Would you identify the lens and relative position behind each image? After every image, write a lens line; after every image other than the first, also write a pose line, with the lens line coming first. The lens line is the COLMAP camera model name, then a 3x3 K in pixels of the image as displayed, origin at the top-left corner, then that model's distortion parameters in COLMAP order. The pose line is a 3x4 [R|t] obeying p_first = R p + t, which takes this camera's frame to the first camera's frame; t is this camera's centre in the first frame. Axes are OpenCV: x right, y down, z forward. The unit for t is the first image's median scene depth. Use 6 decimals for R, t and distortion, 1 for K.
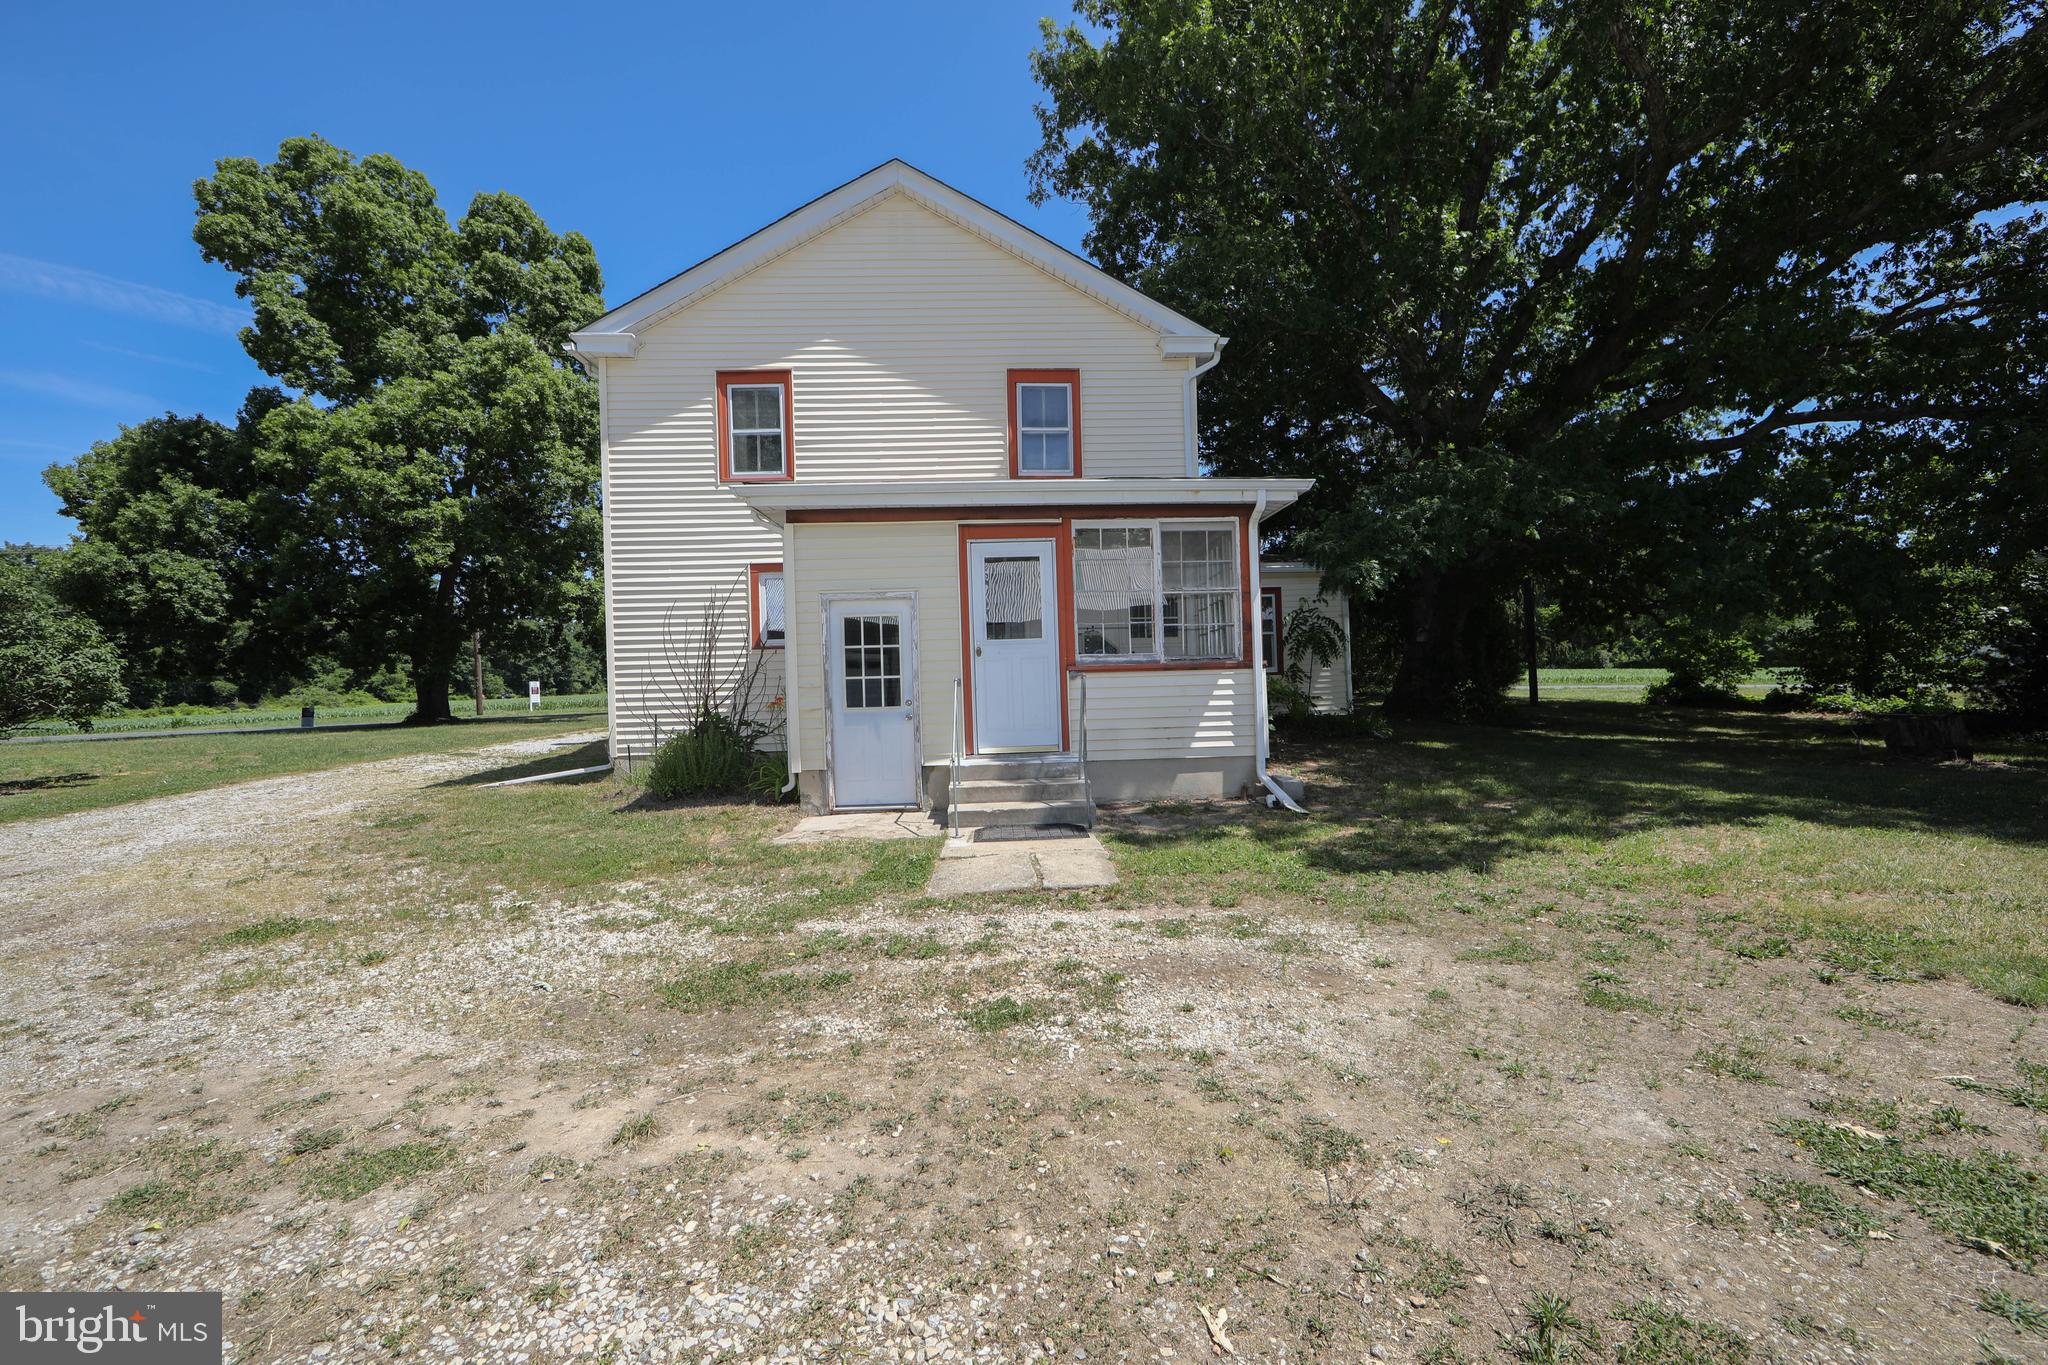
lens RADIAL K [[800.2, 0, 1028.2], [0, 800.2, 680.2], [0, 0, 1]] dist [-0.003049, -0.000334]
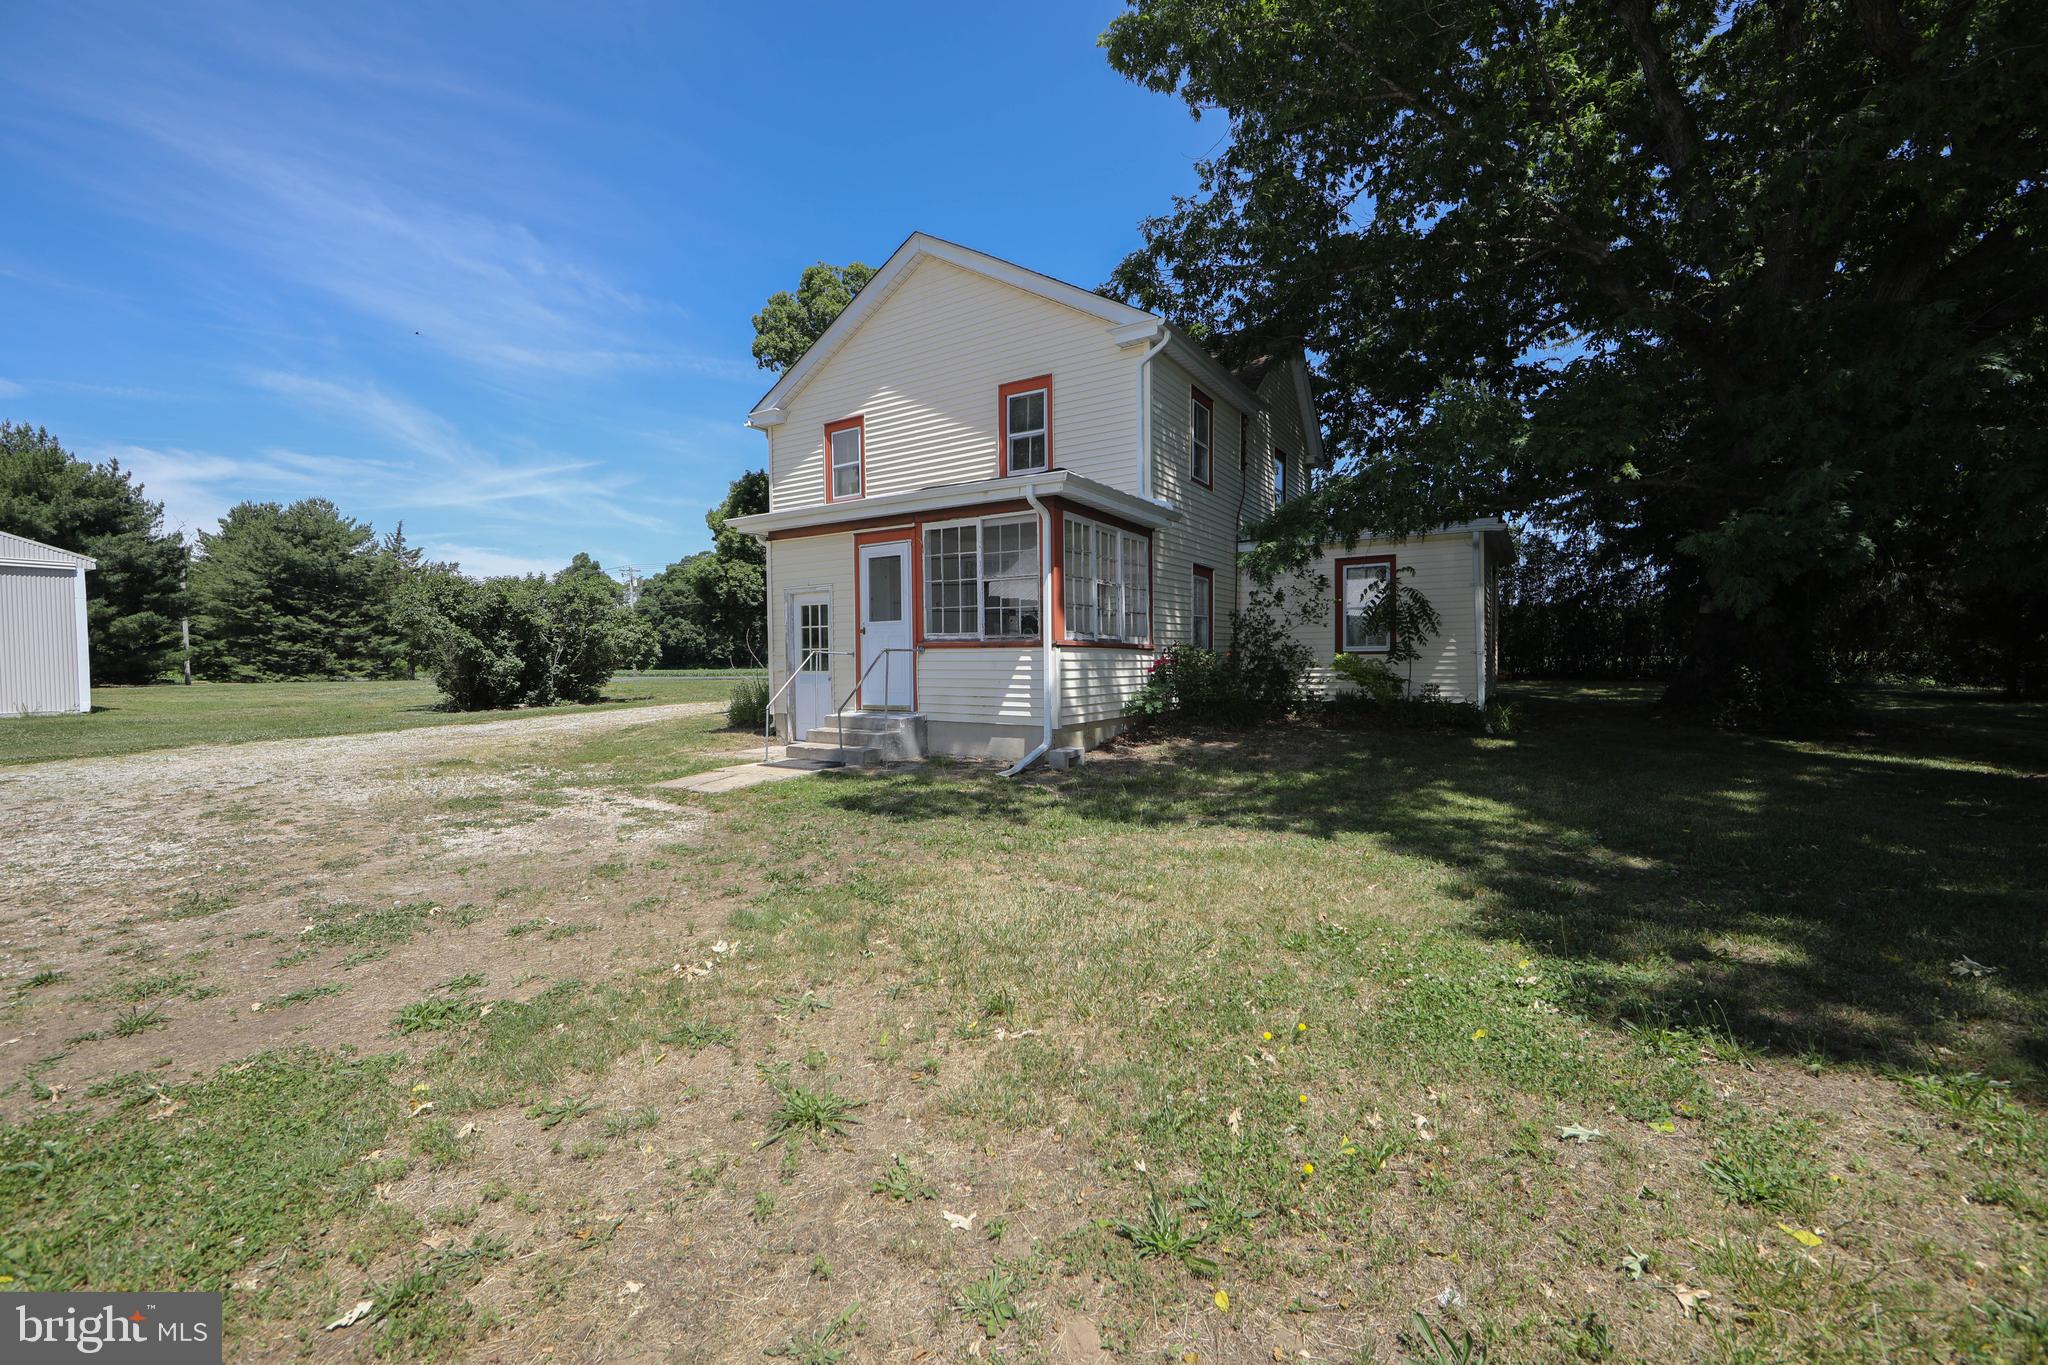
lens RADIAL K [[800.2, 0, 1028.2], [0, 800.2, 680.2], [0, 0, 1]] dist [-0.003049, -0.000334]
pose [[0.816934, 0.040269, -0.575323, 0.705567], [-0.018029, 0.998855, 0.044313, -0.013897], [0.576449, -0.025829, 0.816725, 0.066931]]
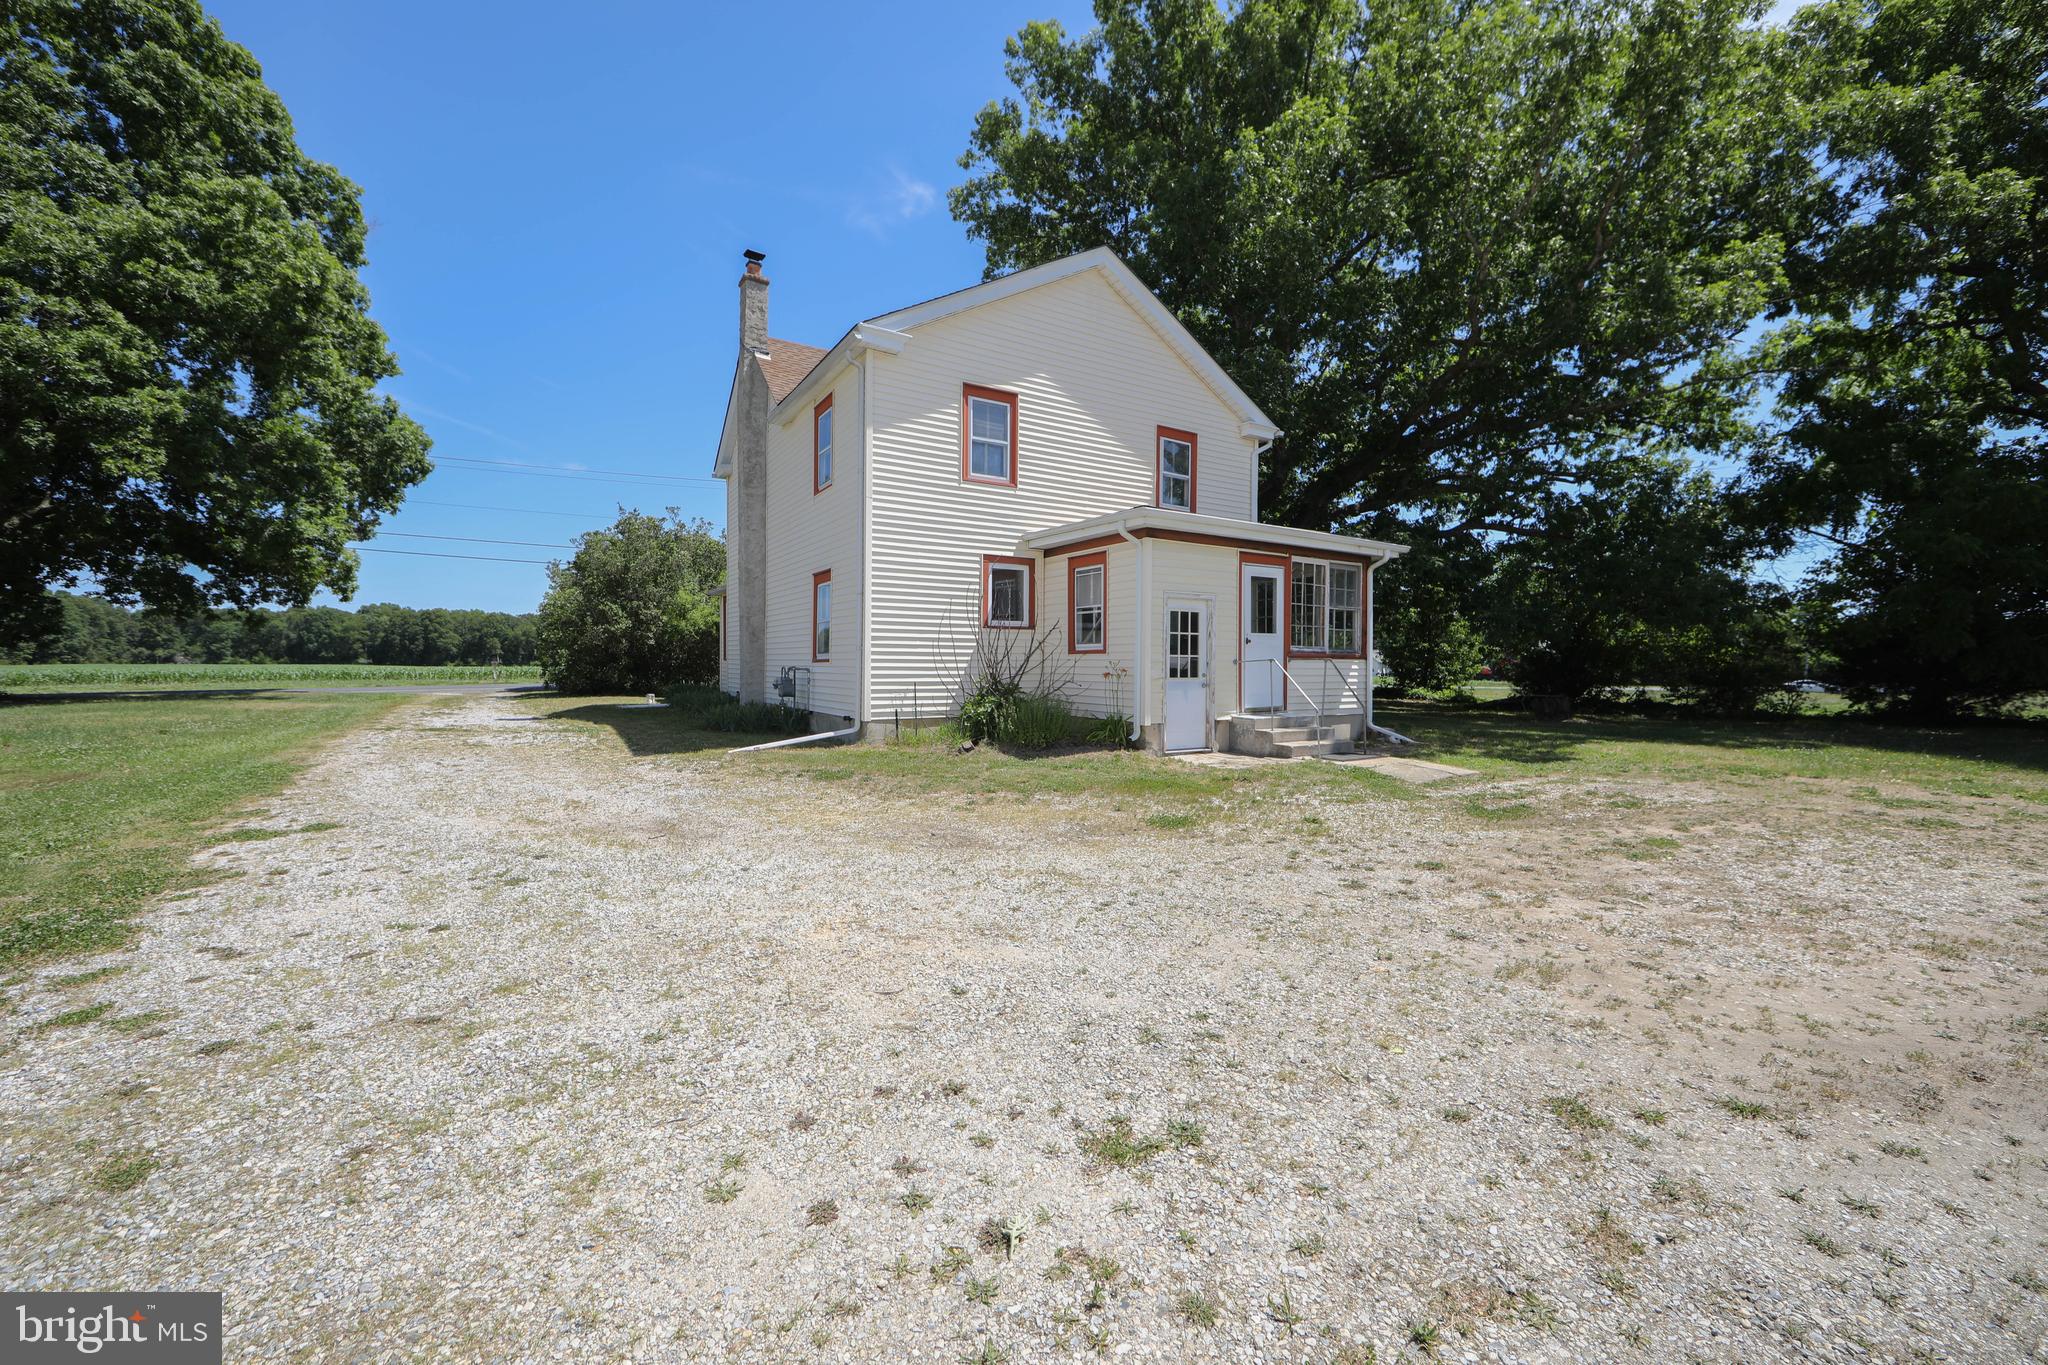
lens RADIAL K [[800.2, 0, 1028.2], [0, 800.2, 680.2], [0, 0, 1]] dist [-0.003049, -0.000334]
pose [[0.871653, 0.022485, 0.489608, -0.858036], [-0.027056, 0.999631, 0.002261, 0.032931], [-0.489377, -0.015218, 0.871940, -0.047884]]
